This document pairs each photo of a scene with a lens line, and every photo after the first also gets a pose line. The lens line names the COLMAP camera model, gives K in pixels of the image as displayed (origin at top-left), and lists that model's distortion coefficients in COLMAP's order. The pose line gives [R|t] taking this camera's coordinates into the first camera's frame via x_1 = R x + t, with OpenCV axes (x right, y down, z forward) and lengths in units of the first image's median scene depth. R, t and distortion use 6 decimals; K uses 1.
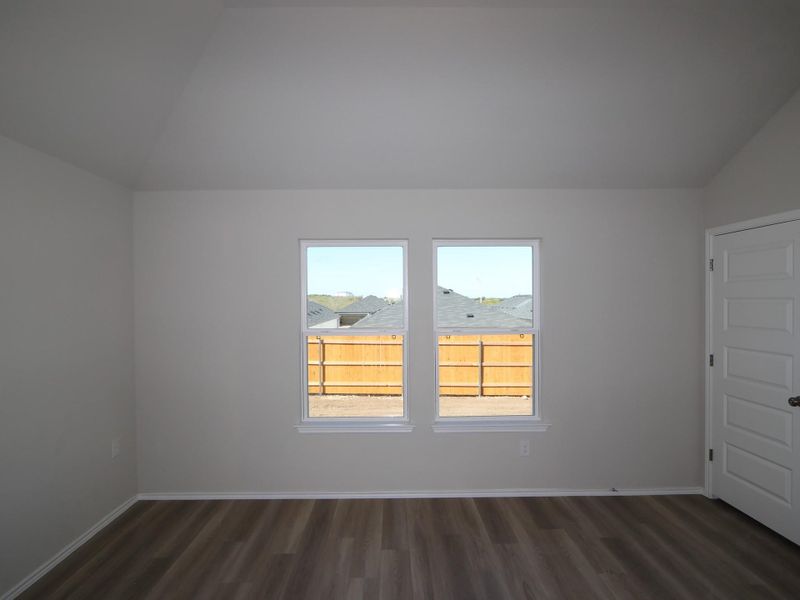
lens RADIAL K [[425.6, 0, 391.3], [0, 425.6, 304.2], [0, 0, 1]] dist [-0.002878, -0.000597]
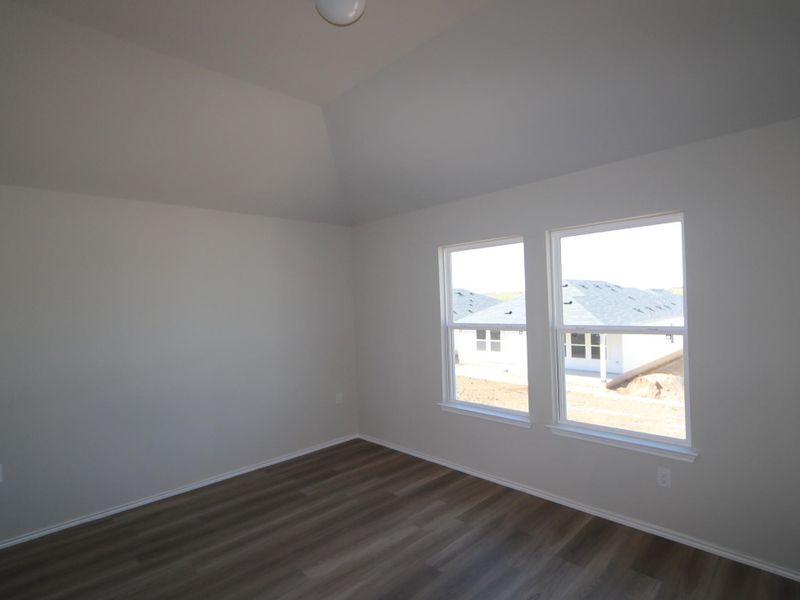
lens RADIAL K [[436.8, 0, 403.8], [0, 436.8, 306.9], [0, 0, 1]] dist [-0.000176, 0.000075]
pose [[0.683441, -0.009083, -0.729949, 0.590411], [0.022586, 0.999707, 0.008707, 0.001057], [0.729656, -0.022437, 0.683446, 0.093359]]
